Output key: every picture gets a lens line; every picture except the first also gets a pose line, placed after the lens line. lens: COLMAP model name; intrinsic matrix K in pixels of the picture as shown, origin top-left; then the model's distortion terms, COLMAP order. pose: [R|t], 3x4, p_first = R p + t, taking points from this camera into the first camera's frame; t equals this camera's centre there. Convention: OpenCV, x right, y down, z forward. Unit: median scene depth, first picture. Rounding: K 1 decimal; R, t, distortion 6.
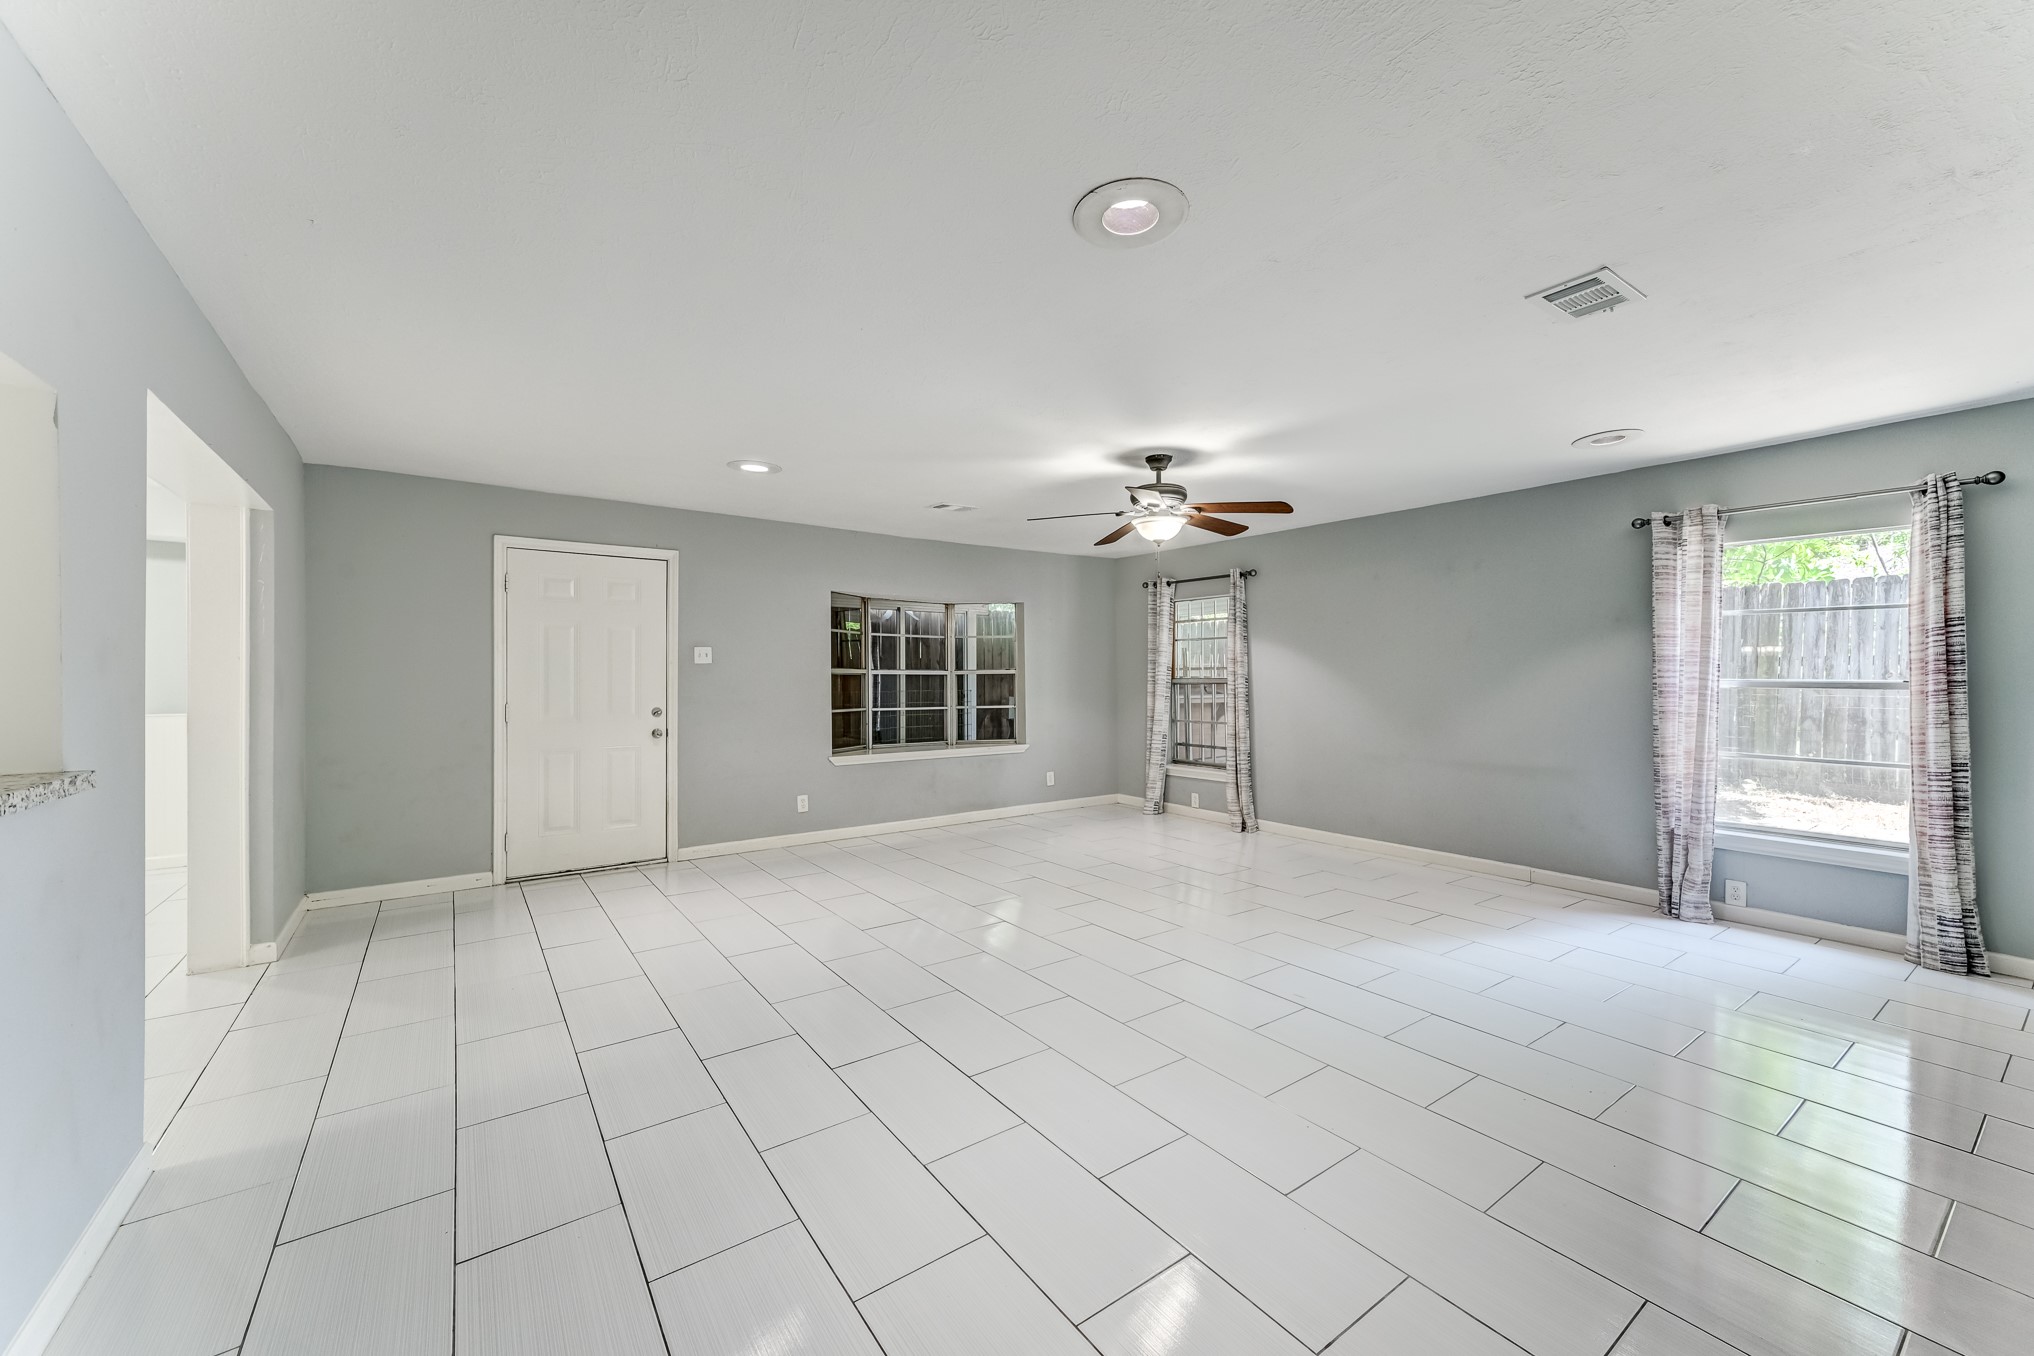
lens RADIAL K [[784.4, 0, 964.8], [0, 784.4, 681.7], [0, 0, 1]] dist [0.009157, -0.000132]
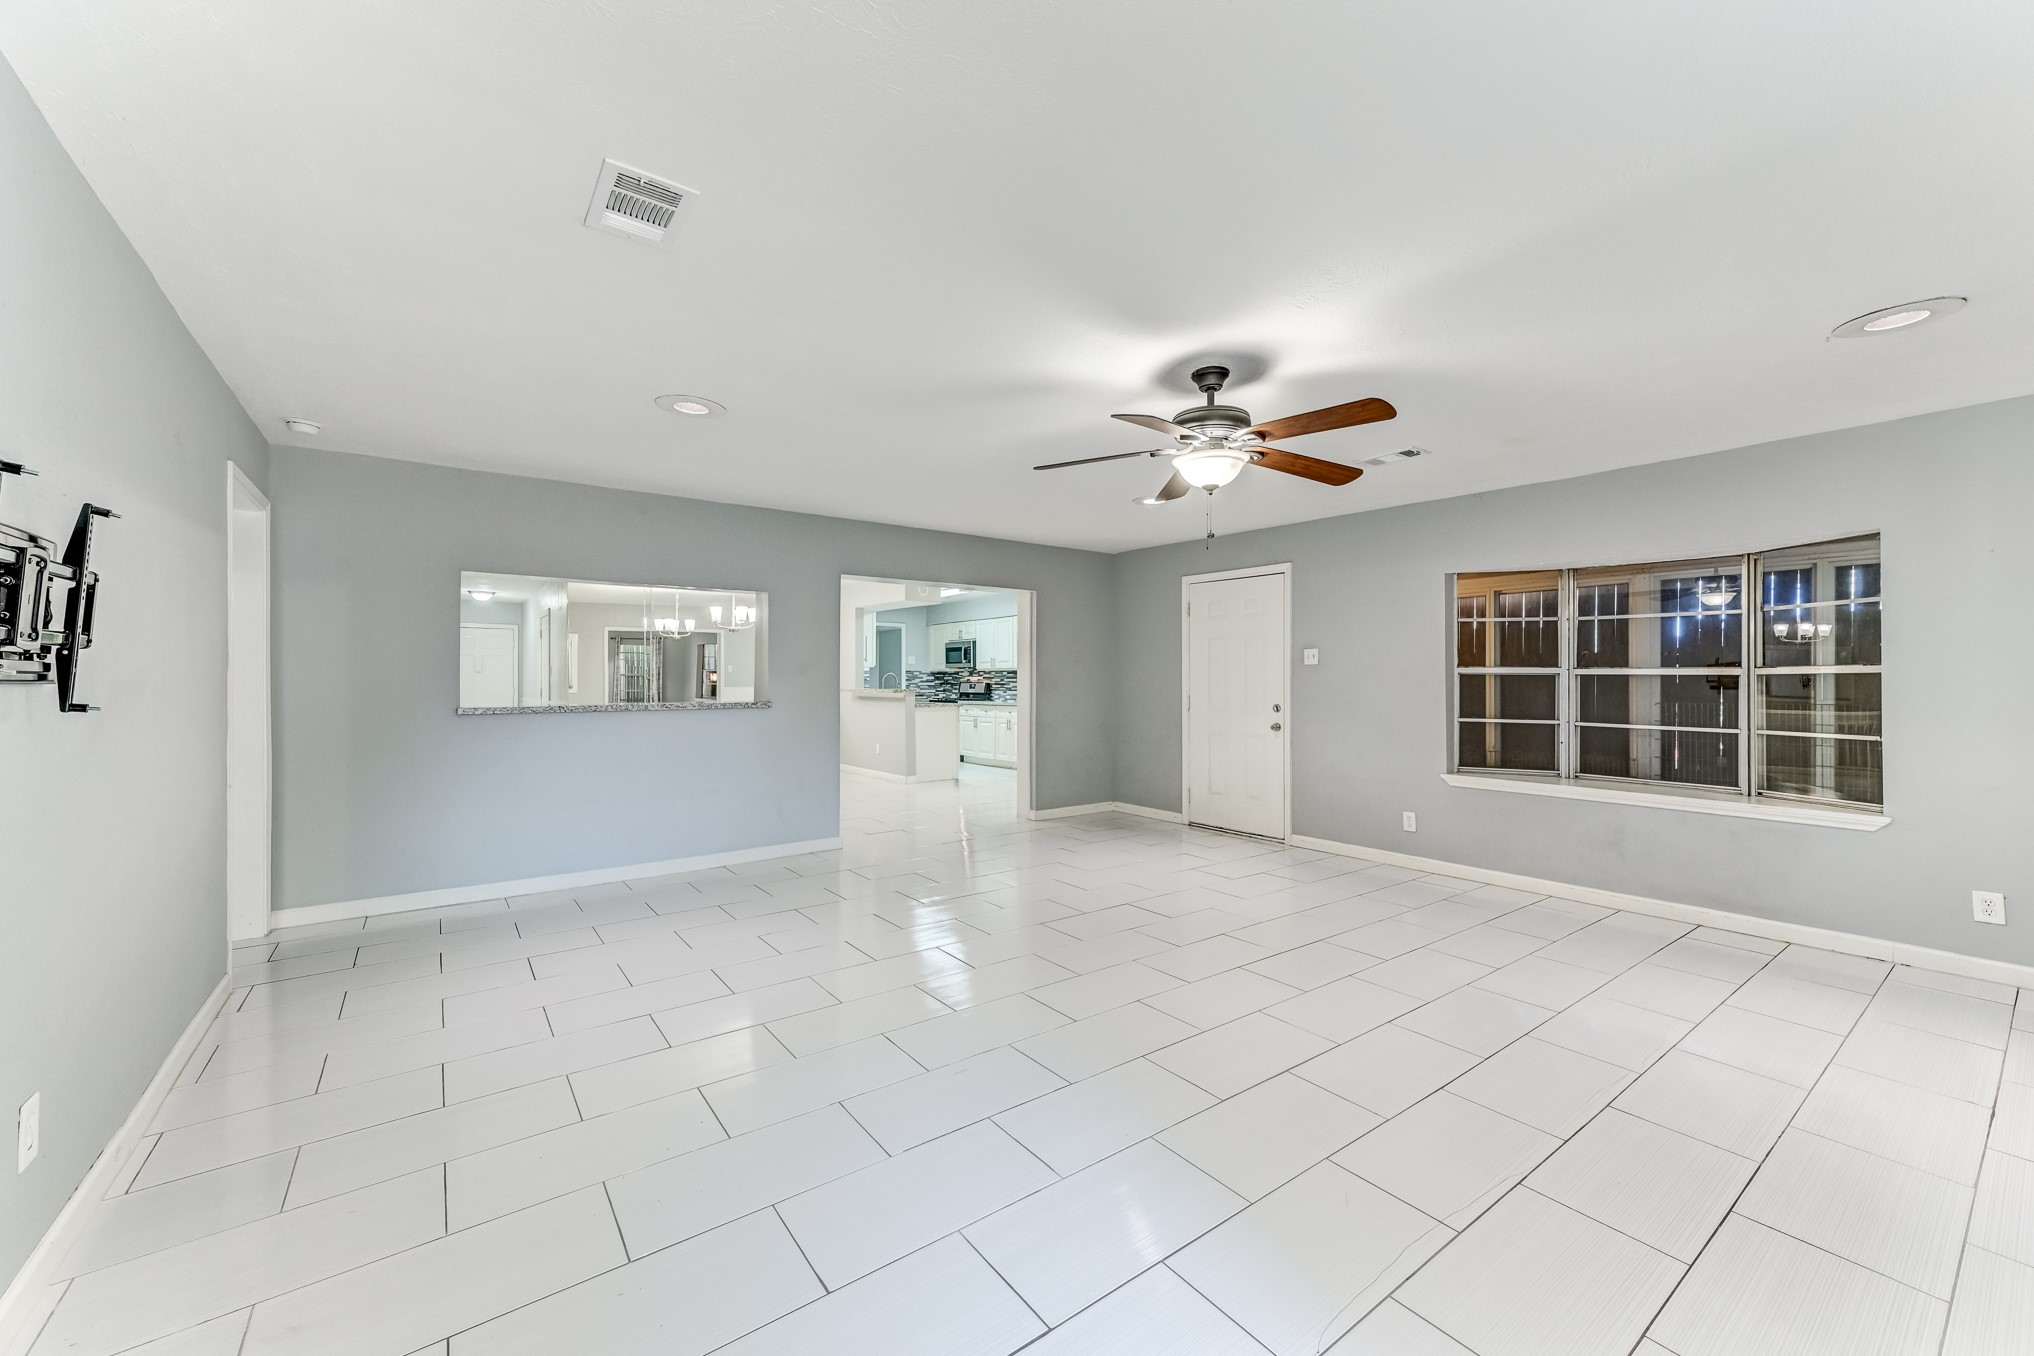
lens RADIAL K [[784.4, 0, 1013.2], [0, 784.4, 679.2], [0, 0, 1]] dist [0.009157, -0.000132]
pose [[0.052508, -0.000737, -0.998620, 0.648983], [-0.015387, 0.999880, -0.001547, 0.004212], [0.998502, 0.015447, 0.052490, 0.510700]]
